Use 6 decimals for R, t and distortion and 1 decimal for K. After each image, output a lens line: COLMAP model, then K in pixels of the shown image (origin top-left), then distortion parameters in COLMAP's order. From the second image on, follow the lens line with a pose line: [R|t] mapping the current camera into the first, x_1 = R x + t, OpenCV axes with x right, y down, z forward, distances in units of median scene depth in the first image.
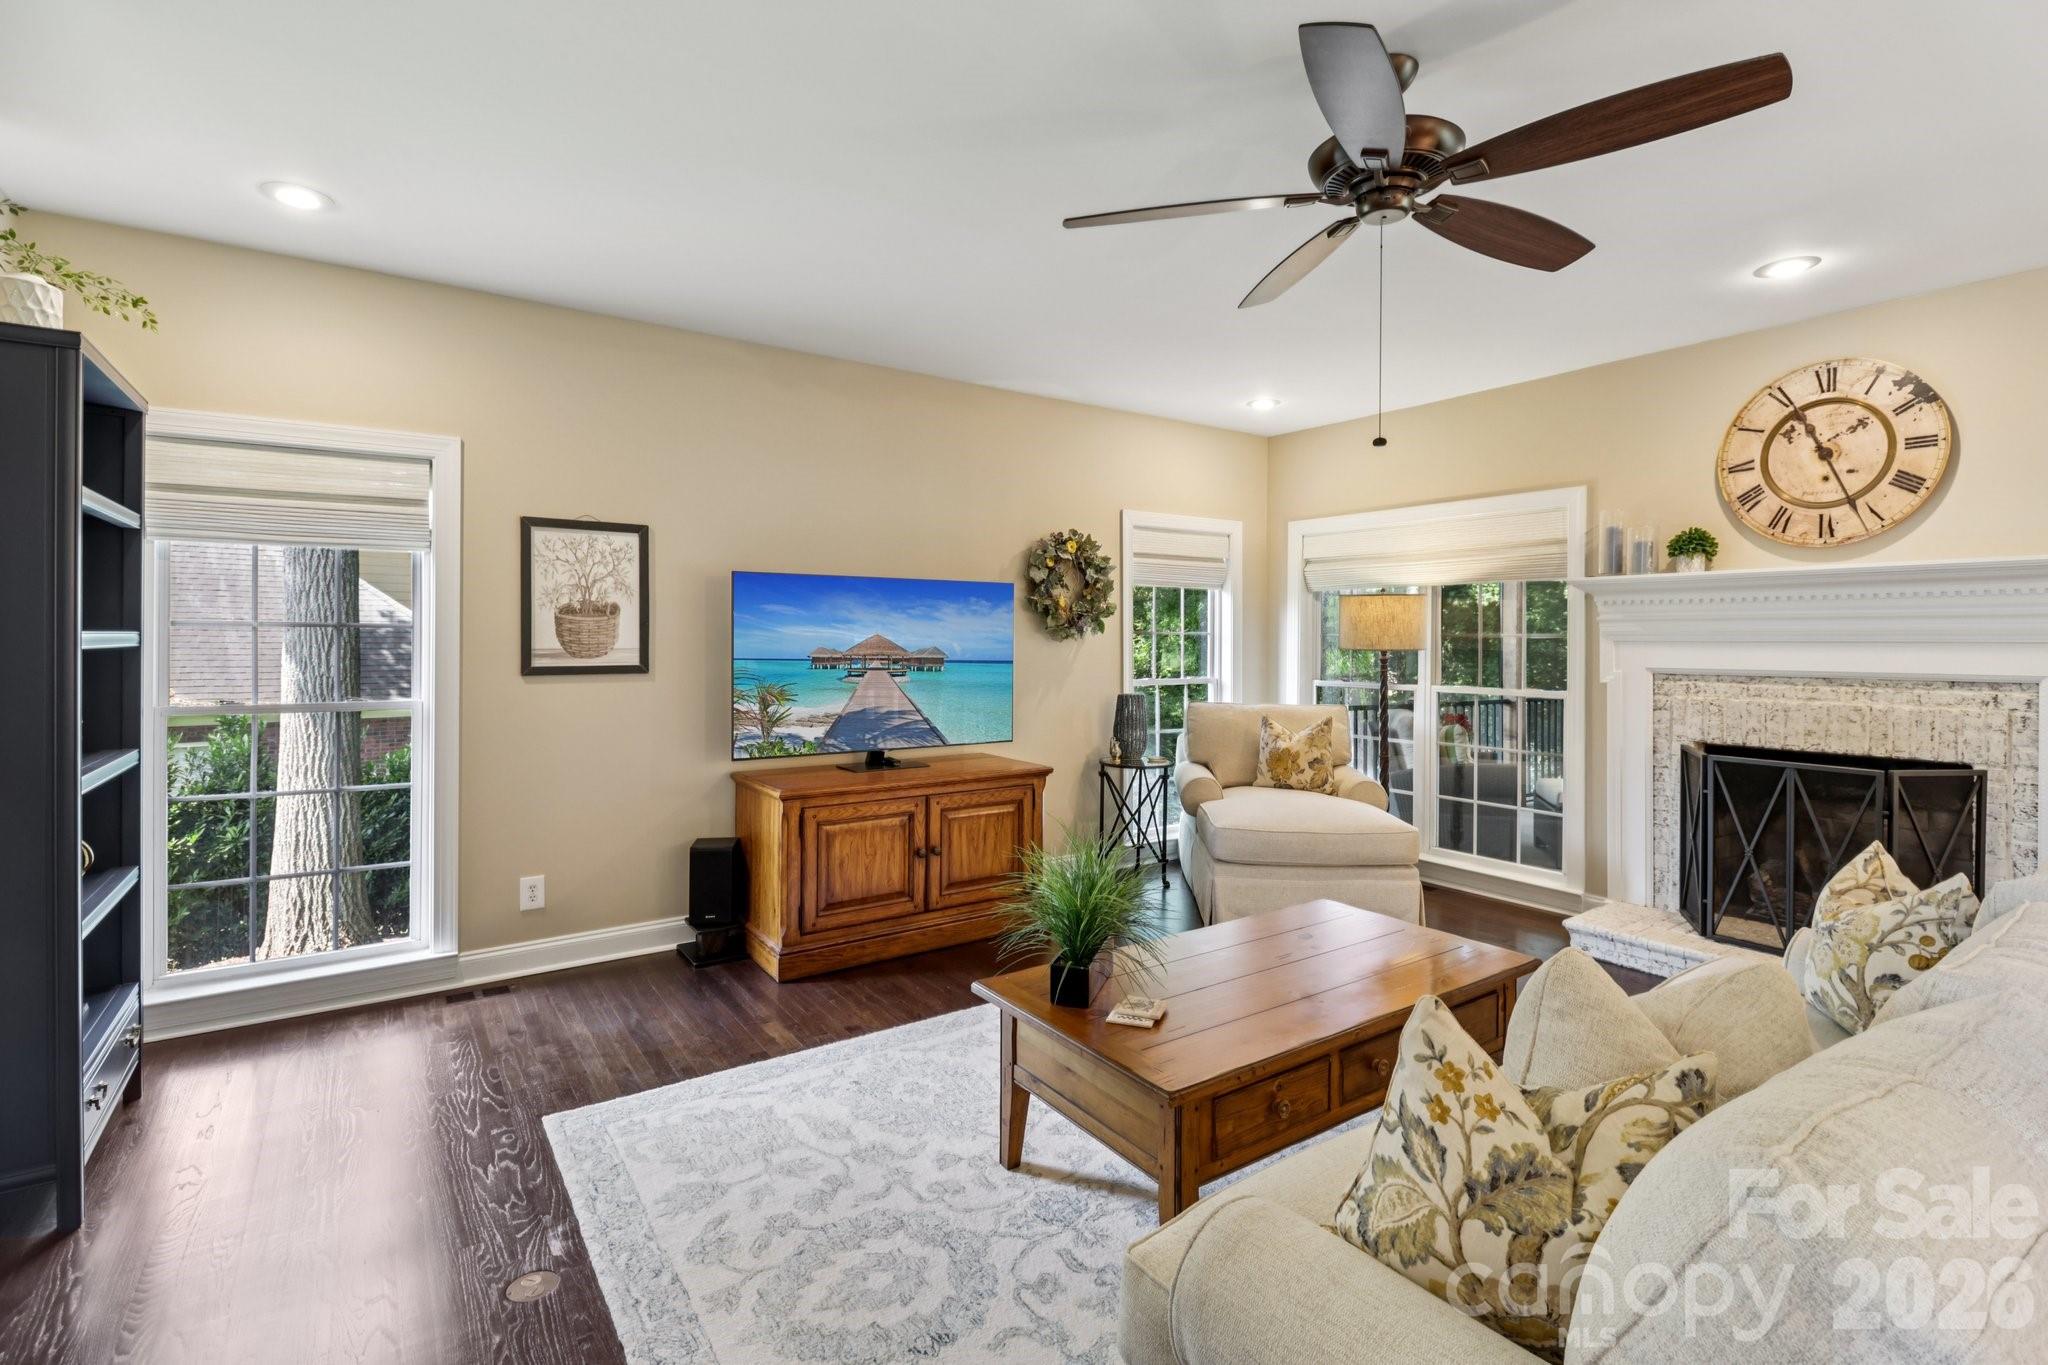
lens RADIAL K [[949.0, 0, 1050.0], [0, 949.0, 647.2], [0, 0, 1]] dist [0.011547, -0.016099]
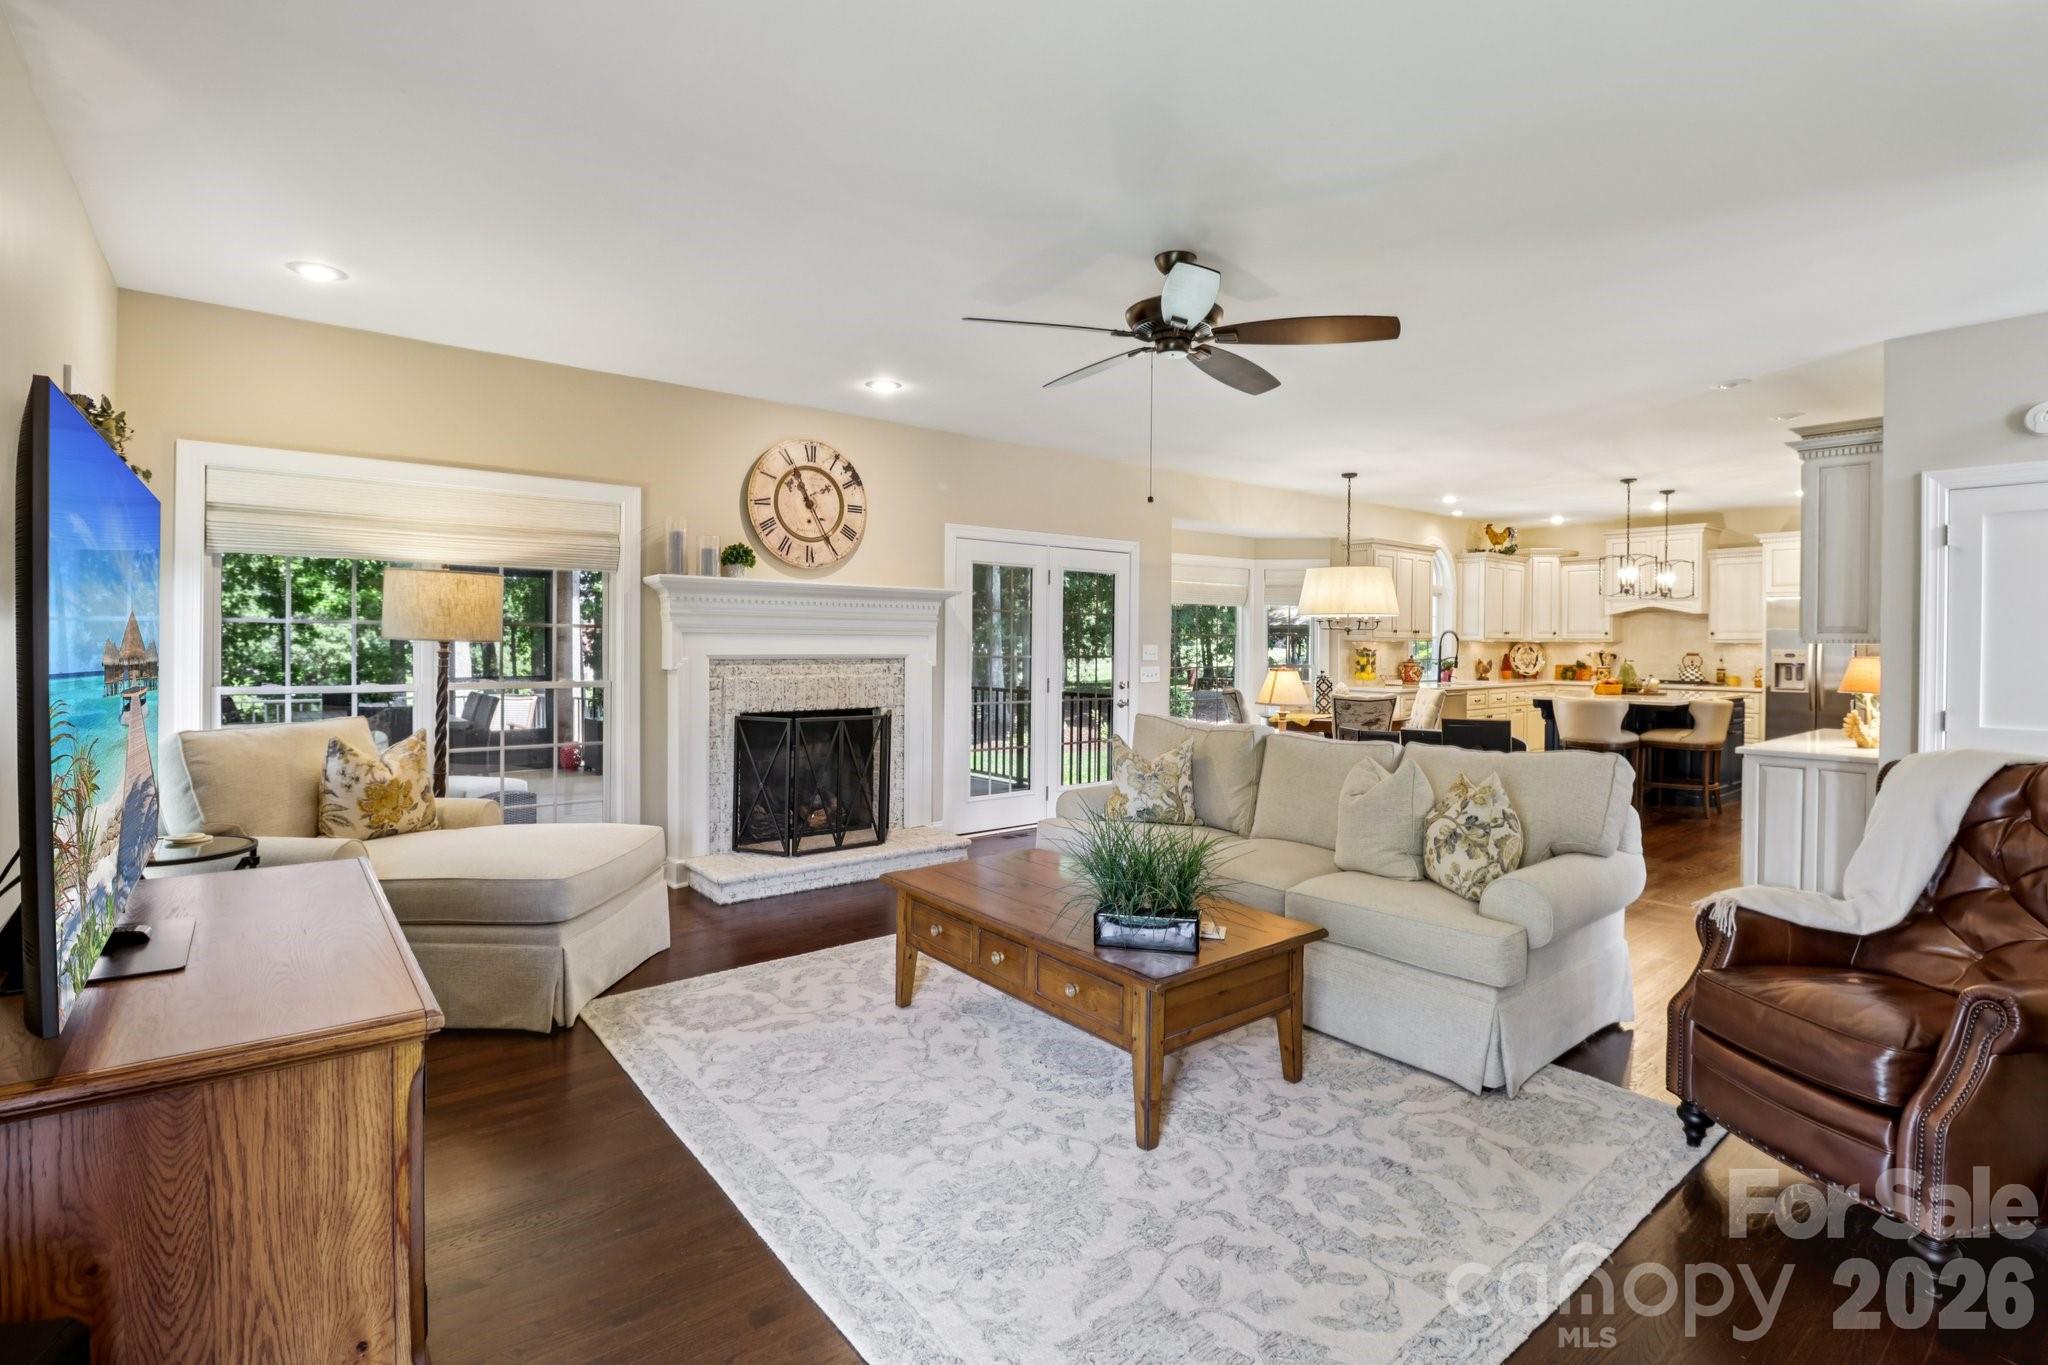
lens RADIAL K [[949.0, 0, 1050.0], [0, 949.0, 647.2], [0, 0, 1]] dist [0.011547, -0.016099]
pose [[-0.070526, -0.010952, 0.997450, -0.659488], [-0.002305, 0.999939, 0.010817, -0.002263], [-0.997507, -0.001536, -0.070547, 0.739538]]
